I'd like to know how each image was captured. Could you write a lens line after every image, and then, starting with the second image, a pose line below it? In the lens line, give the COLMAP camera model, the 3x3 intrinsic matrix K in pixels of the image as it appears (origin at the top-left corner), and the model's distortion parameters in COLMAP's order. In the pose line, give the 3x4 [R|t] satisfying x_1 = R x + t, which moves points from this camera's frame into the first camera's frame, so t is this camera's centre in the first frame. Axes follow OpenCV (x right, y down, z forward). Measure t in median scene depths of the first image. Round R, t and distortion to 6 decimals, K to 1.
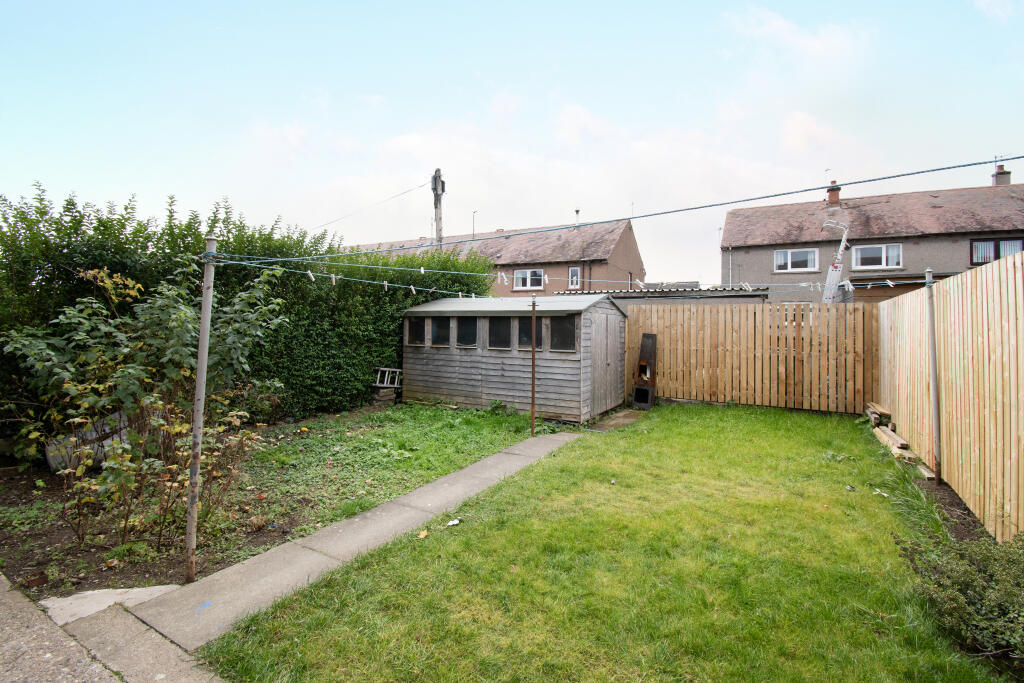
lens RADIAL K [[443.2, 0, 512.1], [0, 443.2, 319.6], [0, 0, 1]] dist [0.001739, -0.013925]
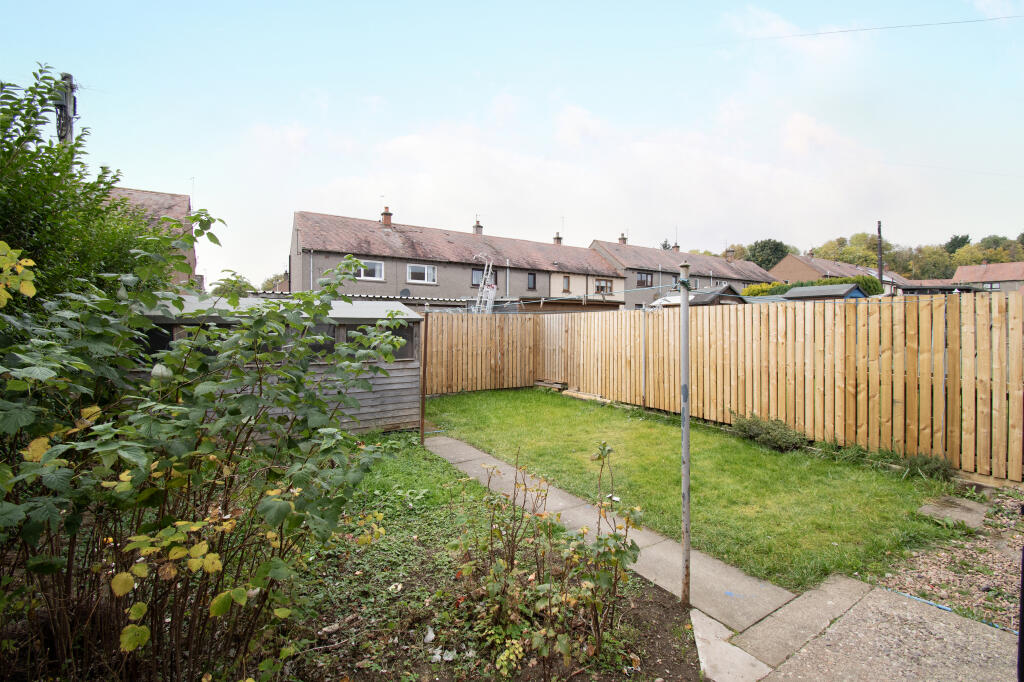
lens RADIAL K [[447.0, 0, 511.8], [0, 447.0, 321.1], [0, 0, 1]] dist [0.000624, 0.000001]
pose [[0.507381, 0.000778, 0.861721, -0.185634], [-0.006975, 0.999971, 0.003204, -0.006136], [-0.861694, -0.007637, 0.507371, 0.083677]]
